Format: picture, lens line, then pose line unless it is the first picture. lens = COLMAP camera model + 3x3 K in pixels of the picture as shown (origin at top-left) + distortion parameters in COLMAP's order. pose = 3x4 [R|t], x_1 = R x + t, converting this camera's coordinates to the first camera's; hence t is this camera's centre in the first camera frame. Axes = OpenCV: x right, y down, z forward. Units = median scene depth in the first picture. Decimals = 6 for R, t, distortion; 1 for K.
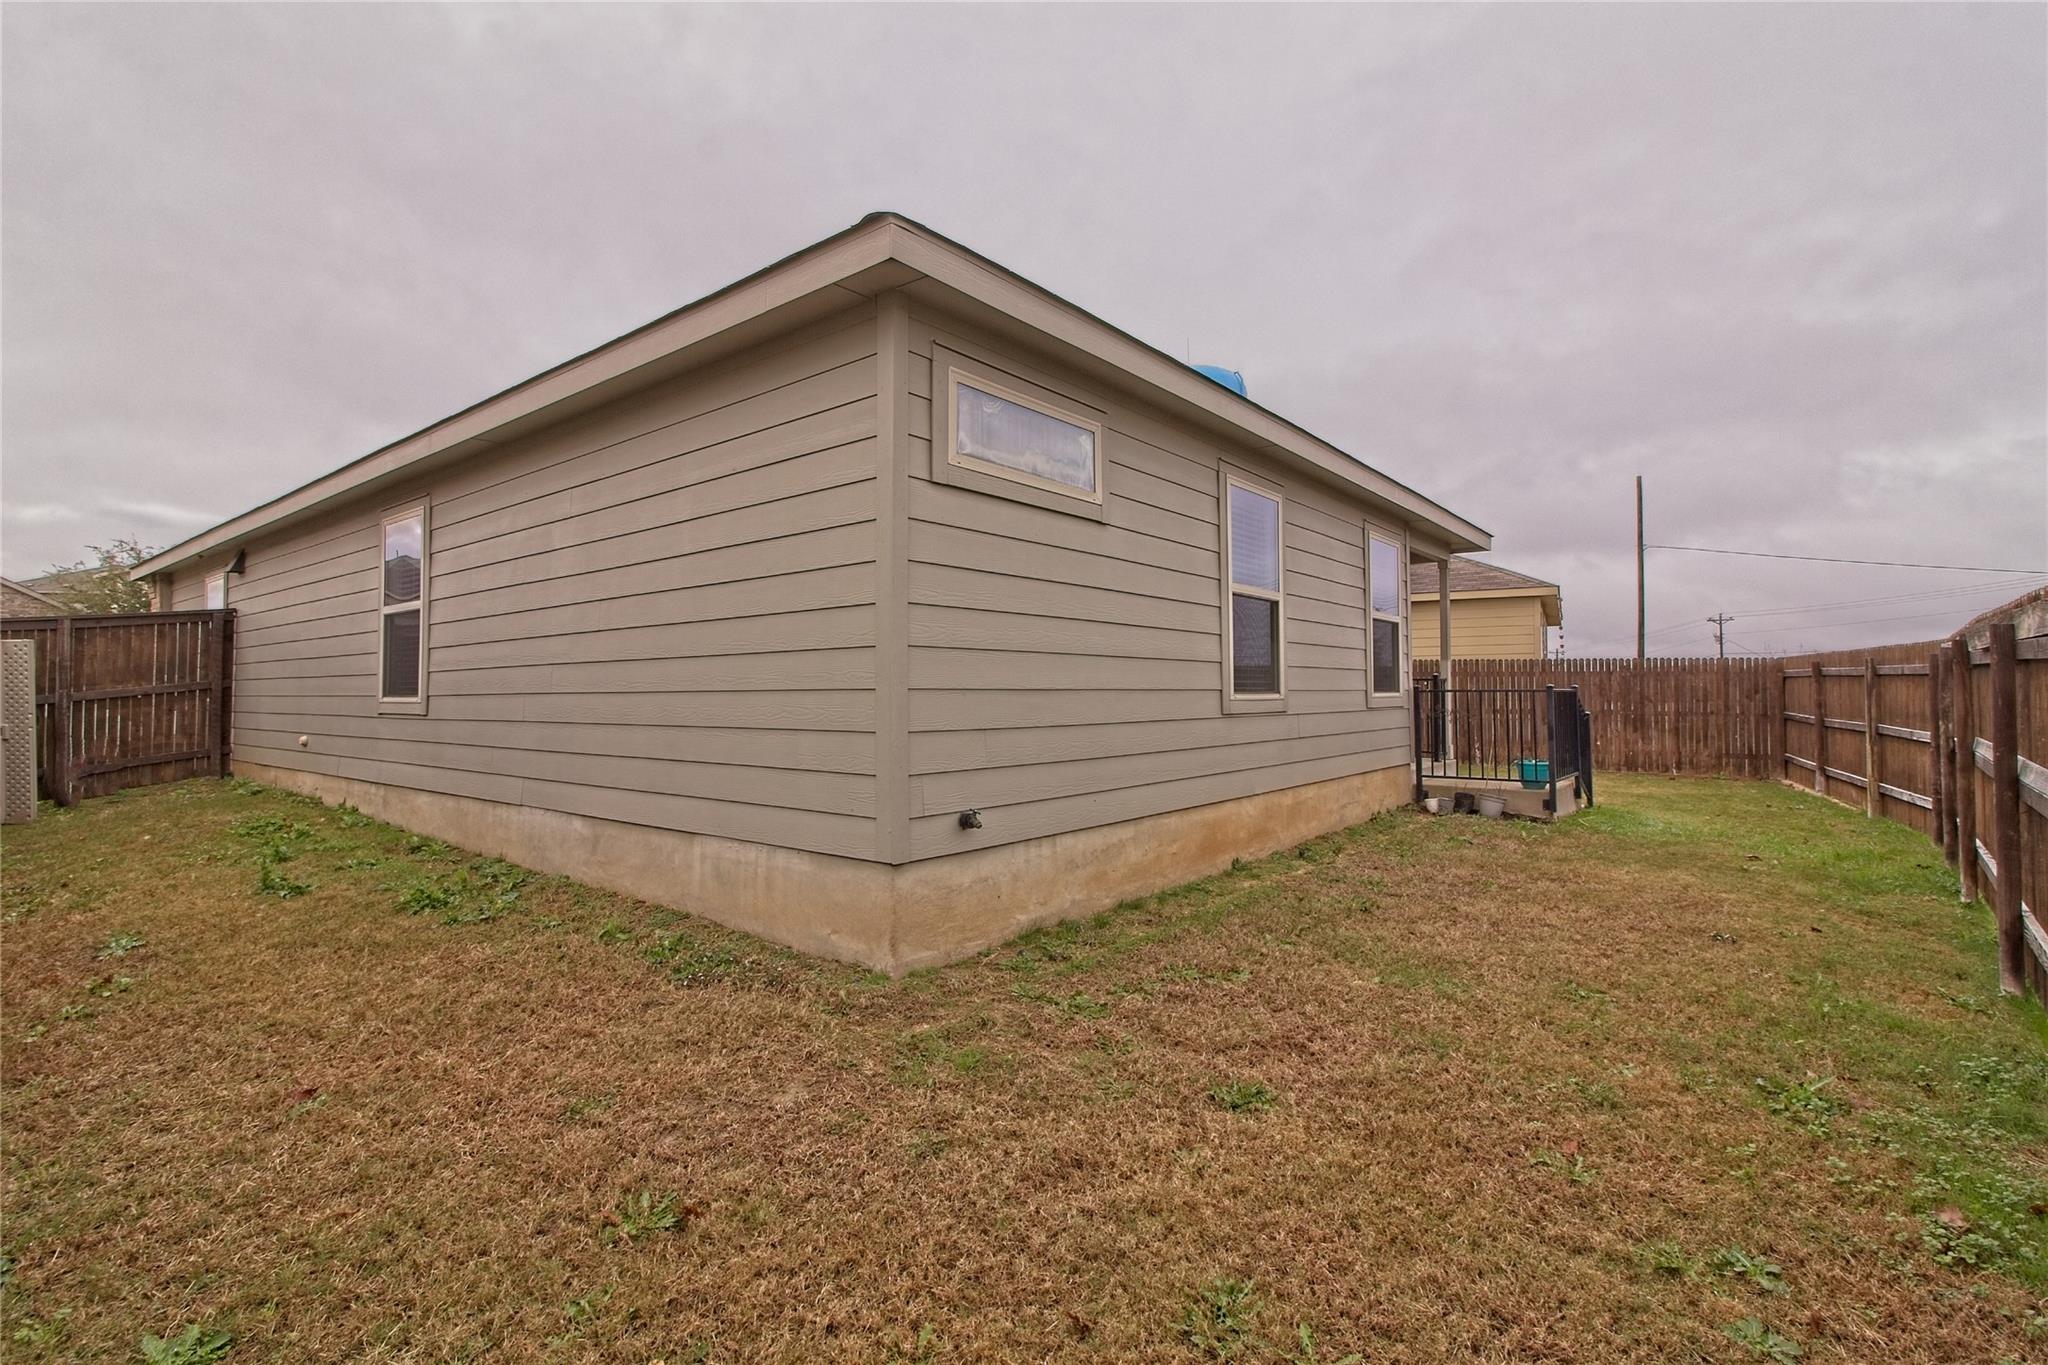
lens RADIAL K [[945.2, 0, 1016.7], [0, 945.2, 663.5], [0, 0, 1]] dist [-0.022711, 0.015319]
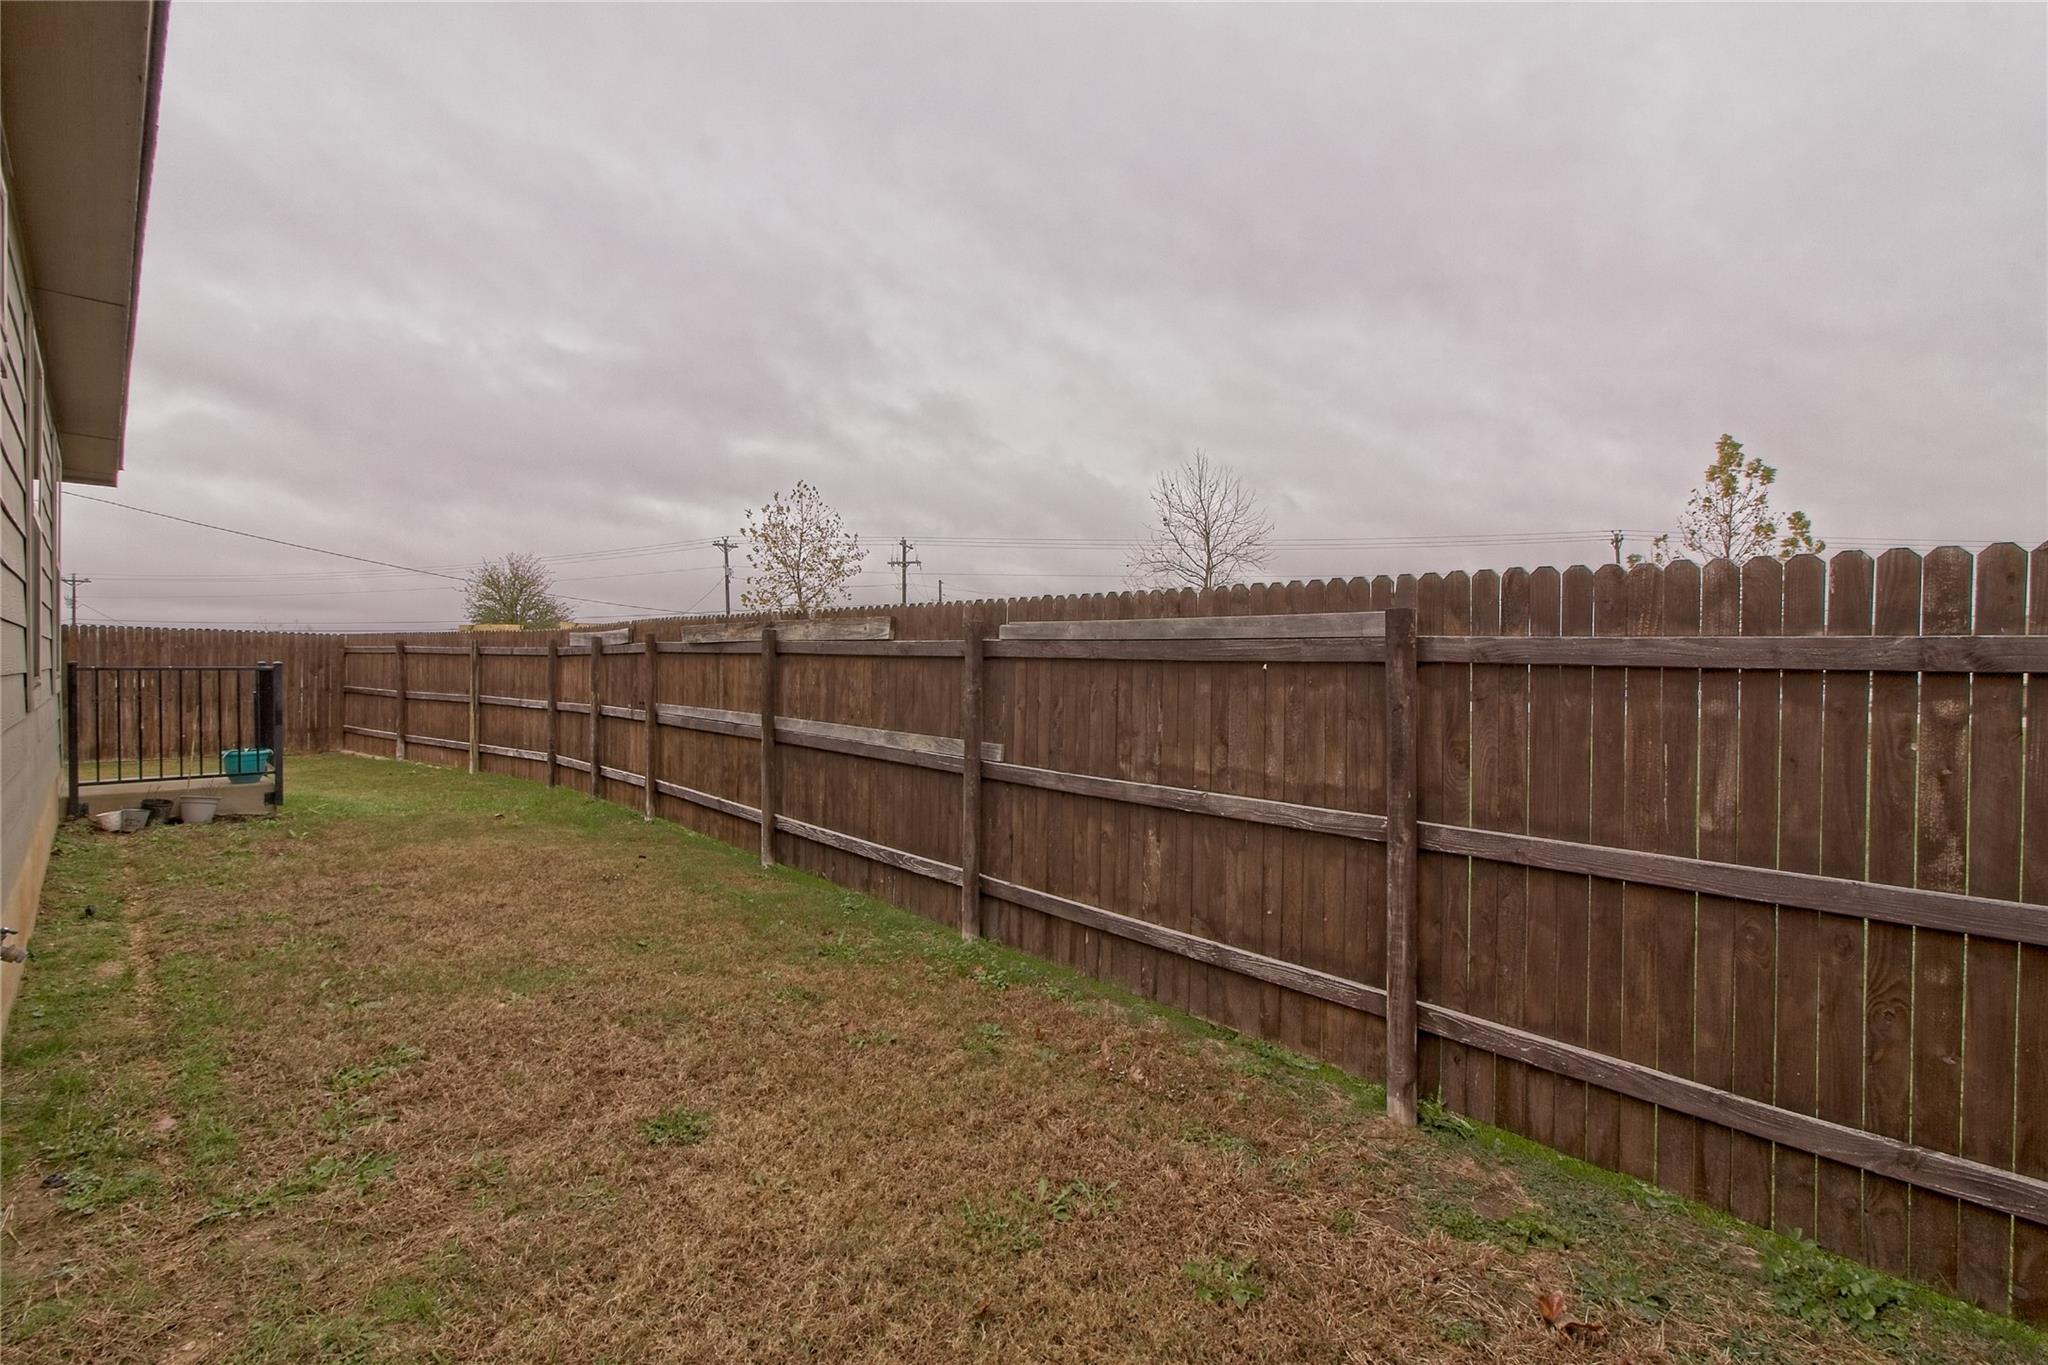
lens RADIAL K [[945.2, 0, 1016.7], [0, 945.2, 663.5], [0, 0, 1]] dist [-0.022711, 0.015319]
pose [[0.124113, 0.002485, 0.992265, -0.204719], [-0.033191, 0.999448, 0.001648, -0.000503], [-0.991713, -0.033139, 0.124127, 0.188011]]
